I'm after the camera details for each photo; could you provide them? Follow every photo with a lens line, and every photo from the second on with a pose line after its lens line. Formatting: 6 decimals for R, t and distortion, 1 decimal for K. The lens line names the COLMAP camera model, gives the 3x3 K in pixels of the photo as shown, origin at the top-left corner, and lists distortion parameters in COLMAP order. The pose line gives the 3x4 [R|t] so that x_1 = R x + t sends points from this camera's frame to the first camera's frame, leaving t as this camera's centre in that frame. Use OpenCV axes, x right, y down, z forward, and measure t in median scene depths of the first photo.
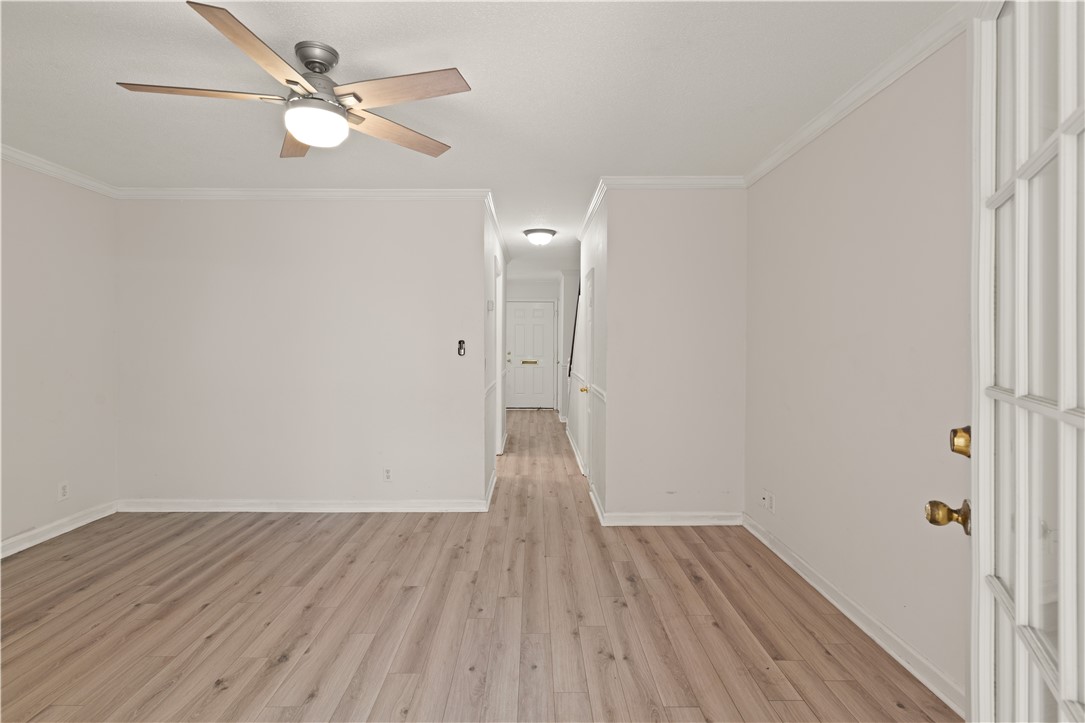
lens RADIAL K [[537.3, 0, 539.0], [0, 537.3, 346.3], [0, 0, 1]] dist [-0.003842, -0.000433]
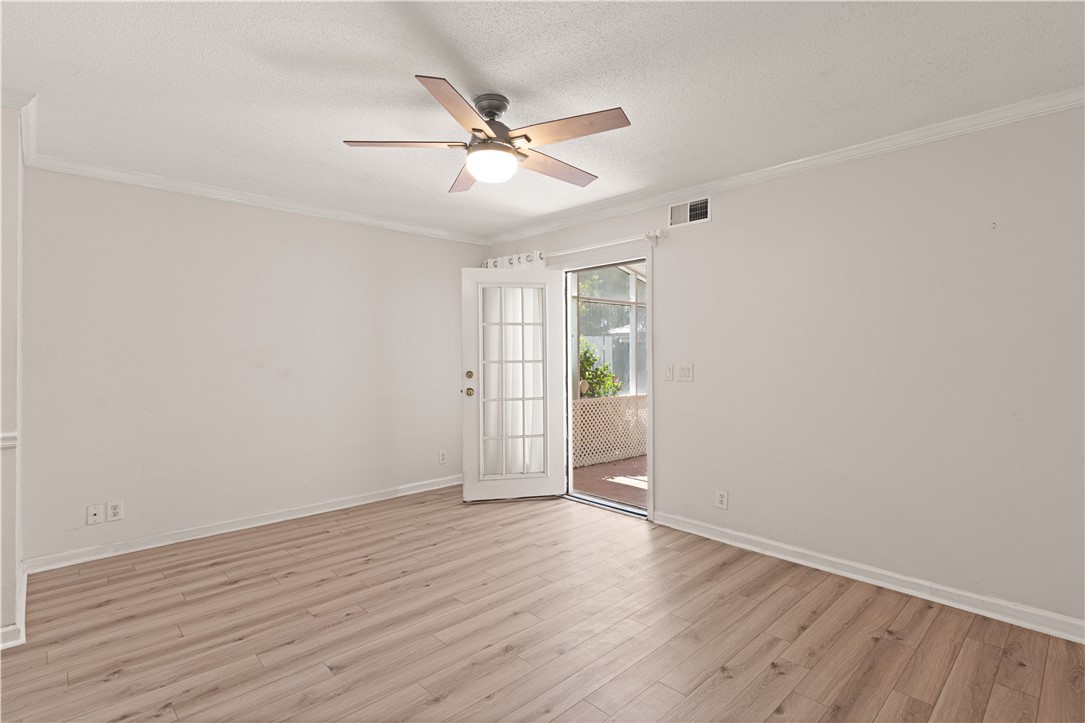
lens RADIAL K [[537.3, 0, 539.0], [0, 537.3, 346.3], [0, 0, 1]] dist [-0.003842, -0.000433]
pose [[-0.693072, 0.006673, 0.720837, -1.053236], [0.006724, 0.999973, -0.002792, -0.015447], [-0.720837, 0.002912, -0.693099, 1.379295]]
